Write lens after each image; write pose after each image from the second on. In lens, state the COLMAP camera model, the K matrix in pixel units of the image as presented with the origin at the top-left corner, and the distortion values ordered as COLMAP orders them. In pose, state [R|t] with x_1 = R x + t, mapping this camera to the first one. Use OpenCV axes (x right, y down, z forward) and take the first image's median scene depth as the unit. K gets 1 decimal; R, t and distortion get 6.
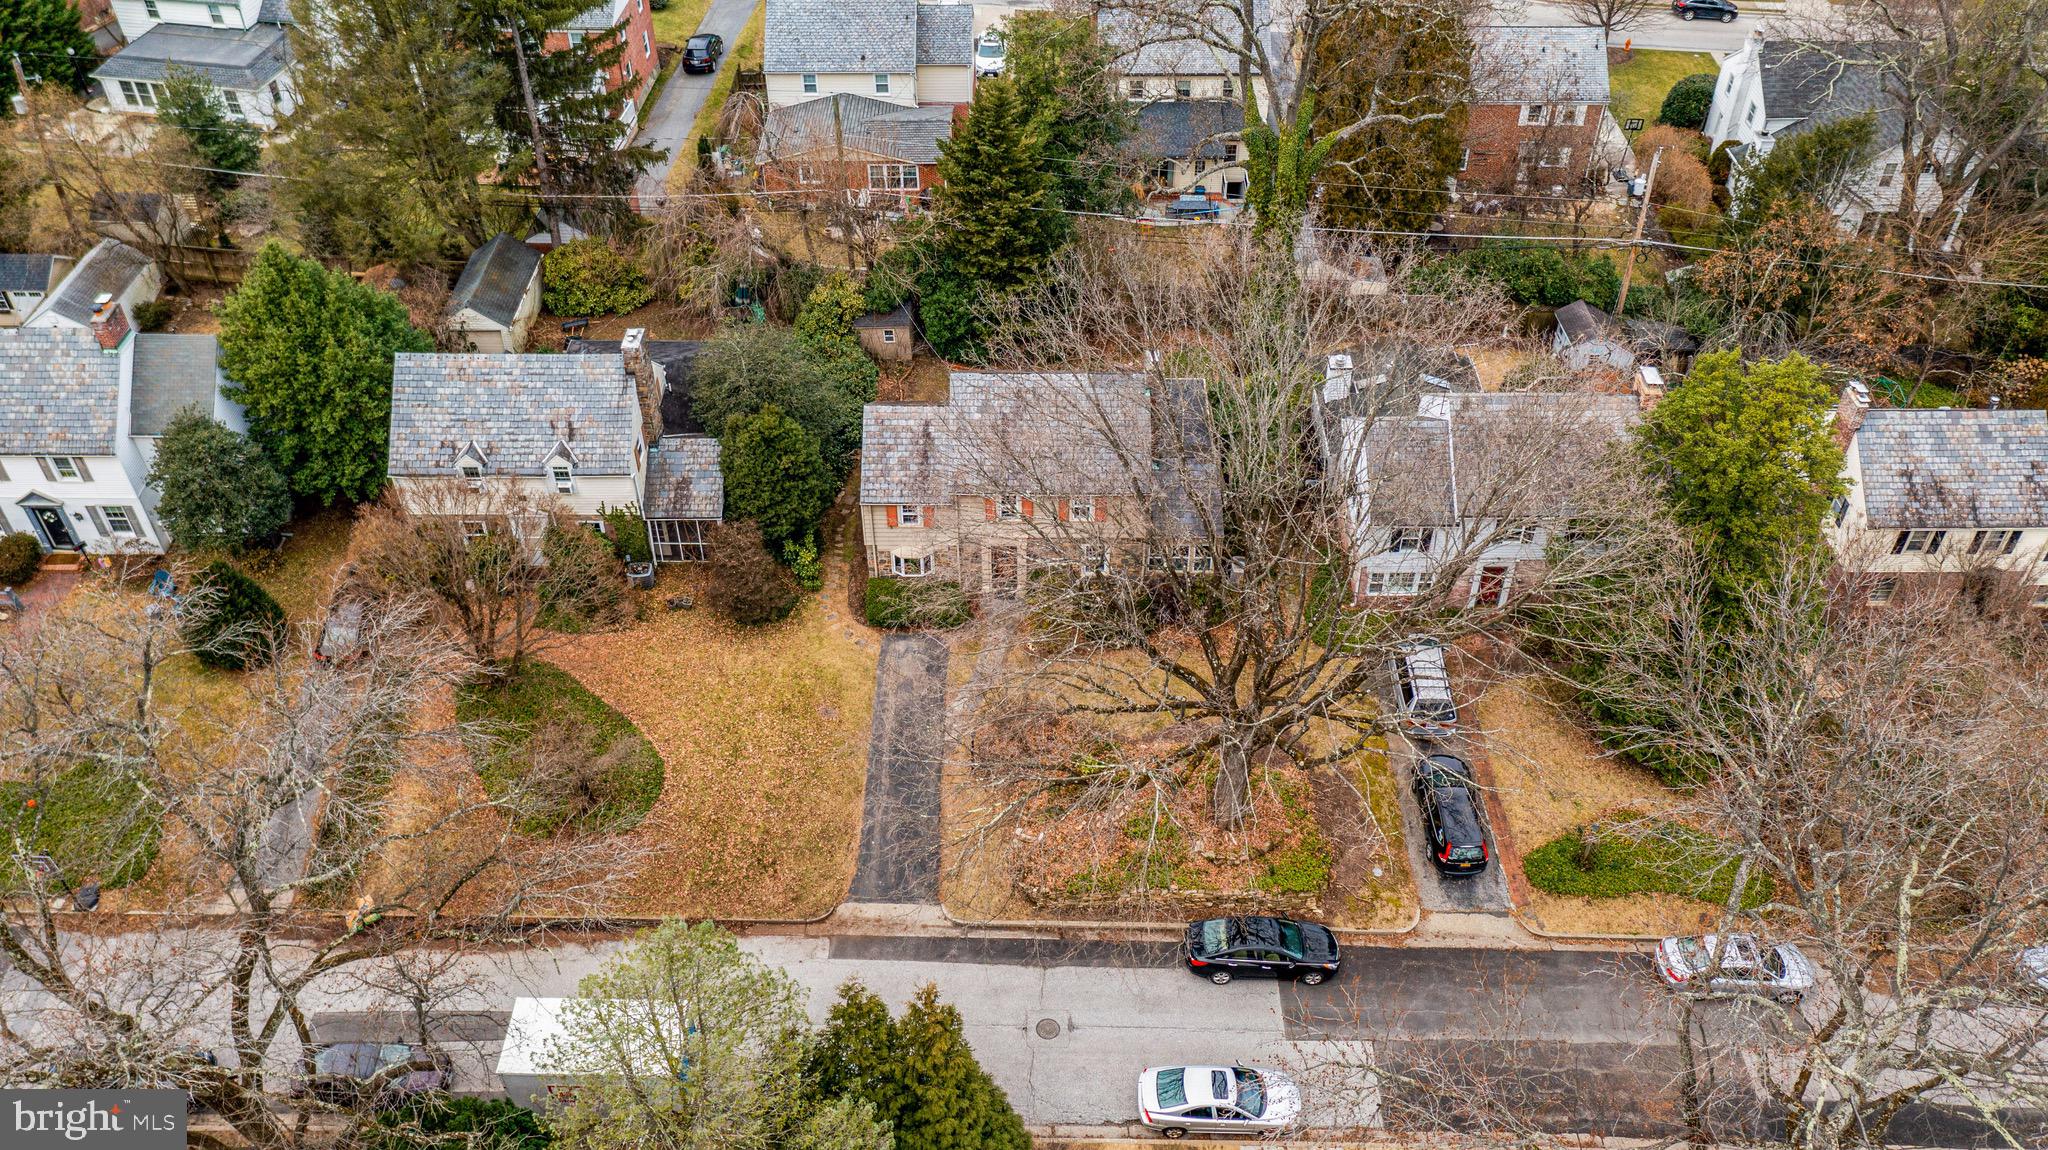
lens RADIAL K [[1608.7, 0, 1024.0], [0, 1608.7, 575.0], [0, 0, 1]] dist [-0.017732, -0.004005]
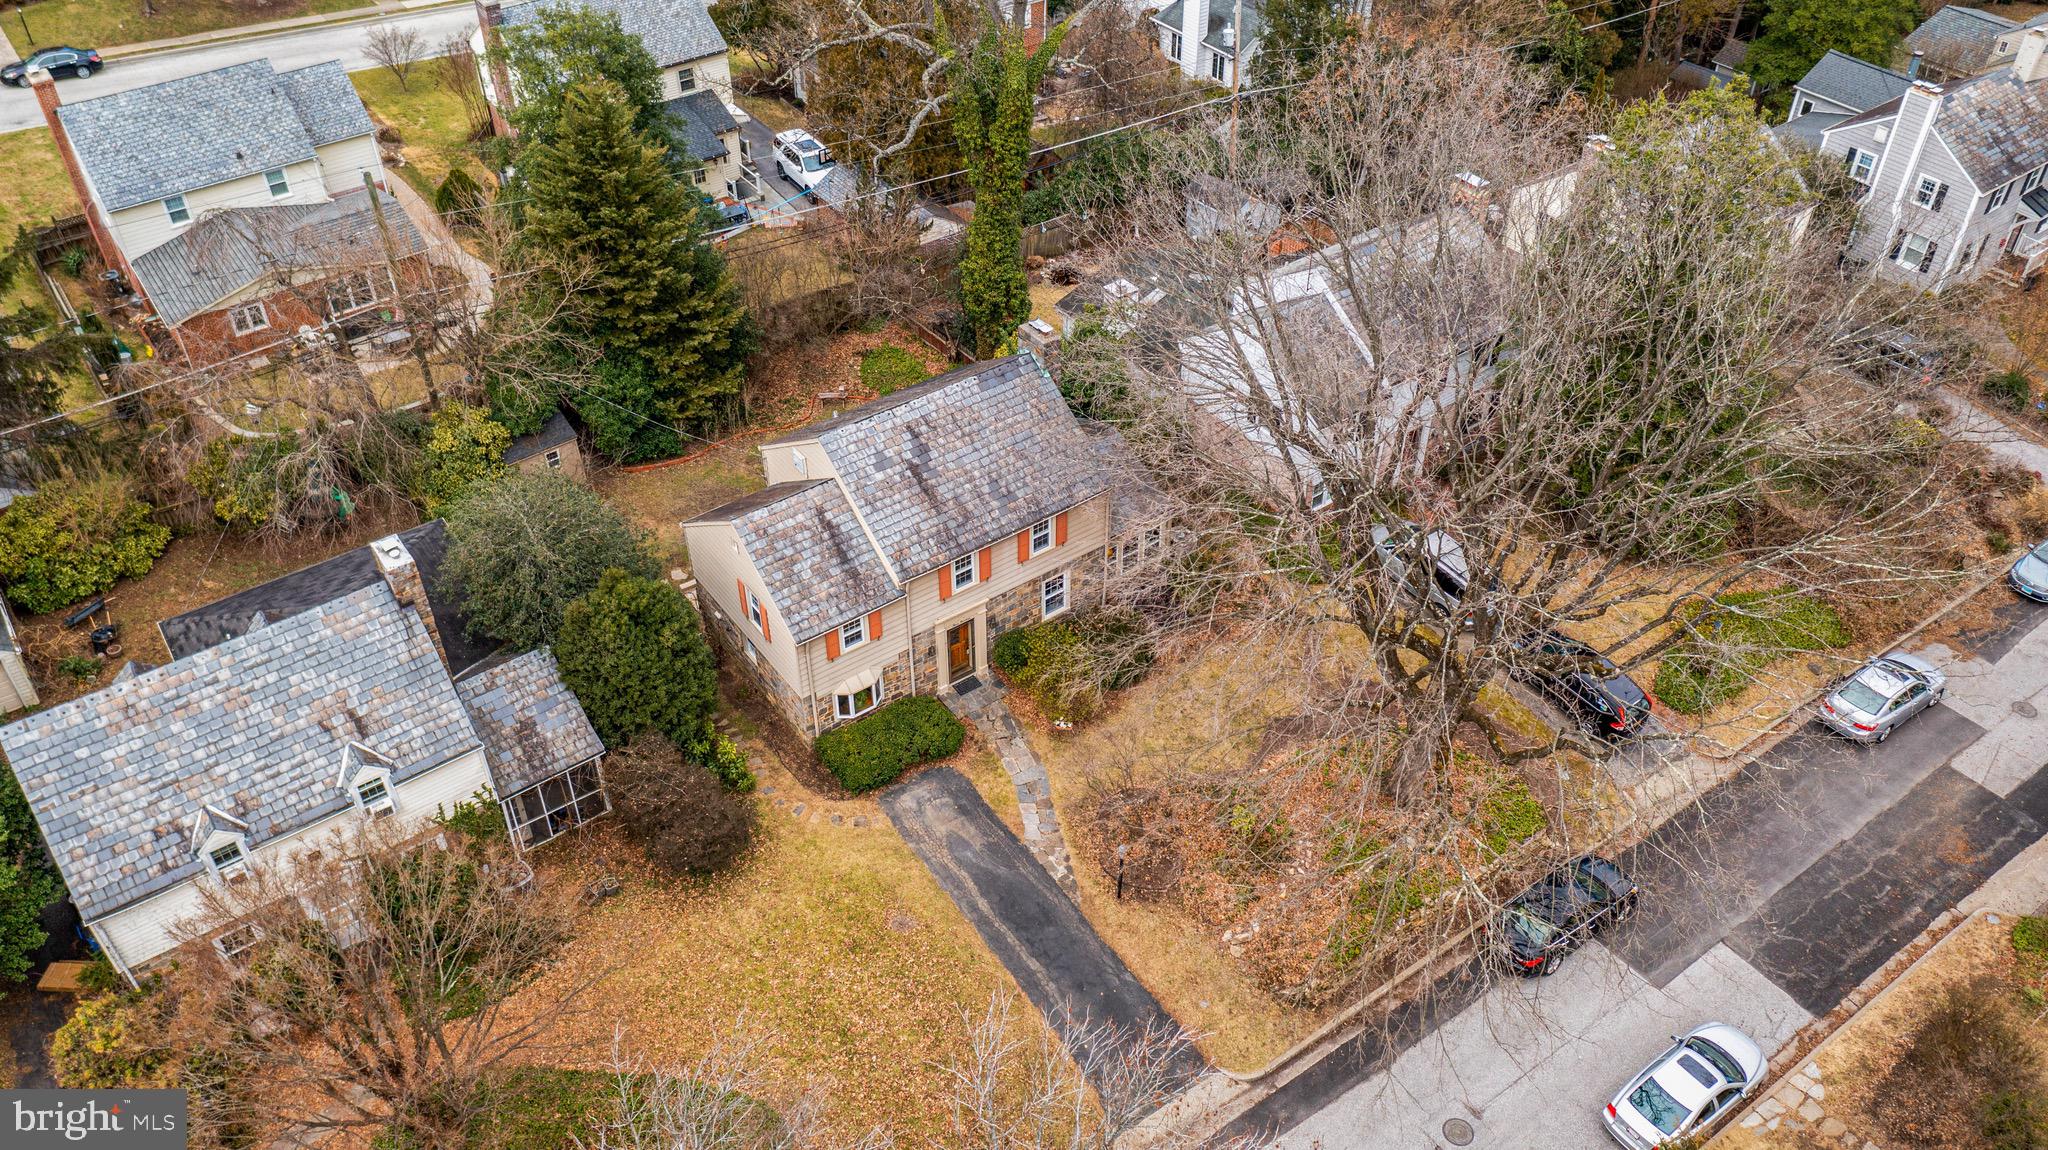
lens RADIAL K [[1608.7, 0, 1024.0], [0, 1608.7, 575.0], [0, 0, 1]] dist [-0.017732, -0.004005]
pose [[0.801948, -0.382231, 0.459107, -0.338738], [0.394431, 0.915972, 0.073619, -0.085929], [-0.448668, 0.122048, 0.885326, 0.314862]]
